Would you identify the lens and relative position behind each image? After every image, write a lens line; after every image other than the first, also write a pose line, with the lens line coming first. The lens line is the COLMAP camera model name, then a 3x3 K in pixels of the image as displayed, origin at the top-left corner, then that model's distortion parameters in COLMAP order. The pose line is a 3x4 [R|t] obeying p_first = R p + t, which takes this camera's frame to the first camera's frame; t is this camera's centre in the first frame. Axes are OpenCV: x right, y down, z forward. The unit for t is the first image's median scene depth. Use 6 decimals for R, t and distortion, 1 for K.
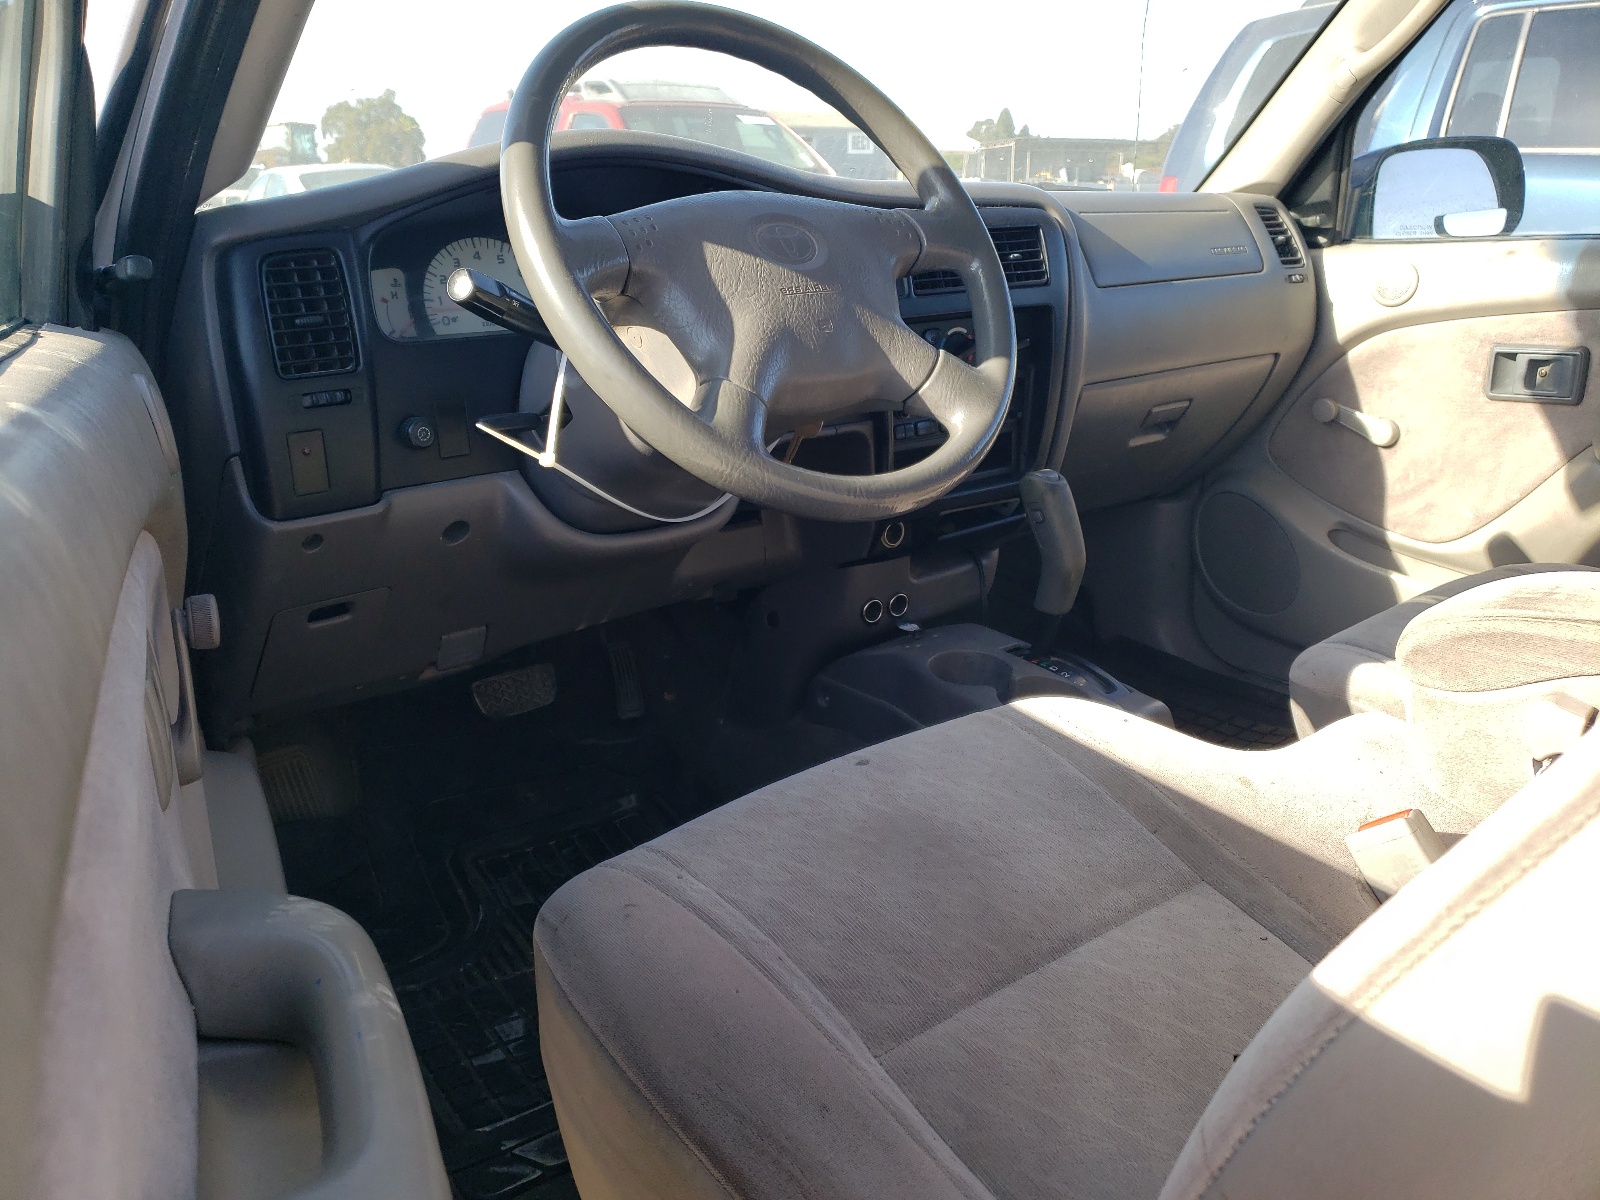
lens RADIAL K [[1182.3, 0, 800.0], [0, 1182.3, 600.0], [0, 0, 1]] dist [0.003606, 0.001924]
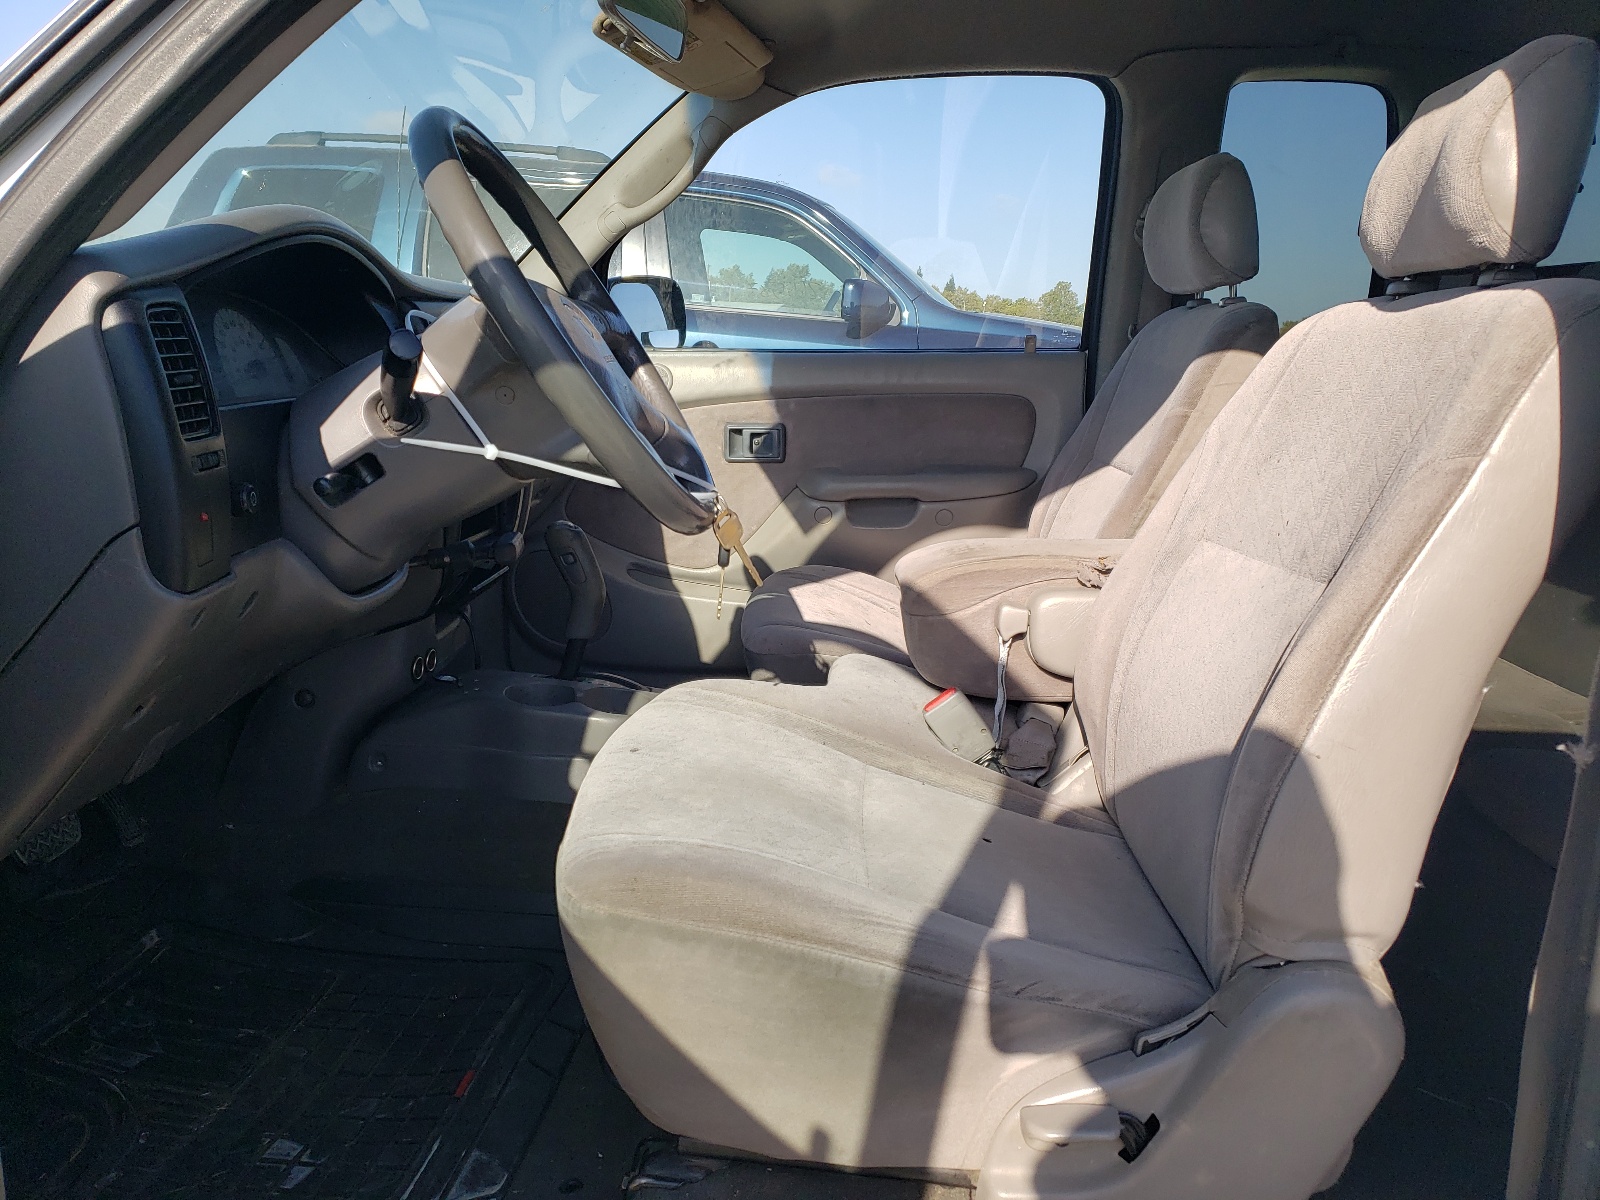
lens RADIAL K [[1182.3, 0, 800.0], [0, 1182.3, 600.0], [0, 0, 1]] dist [0.003606, 0.001924]
pose [[0.654593, -0.117907, 0.746731, -0.444527], [0.183271, 0.983047, -0.005438, 0.015827], [-0.733430, 0.140414, 0.665104, 0.024925]]
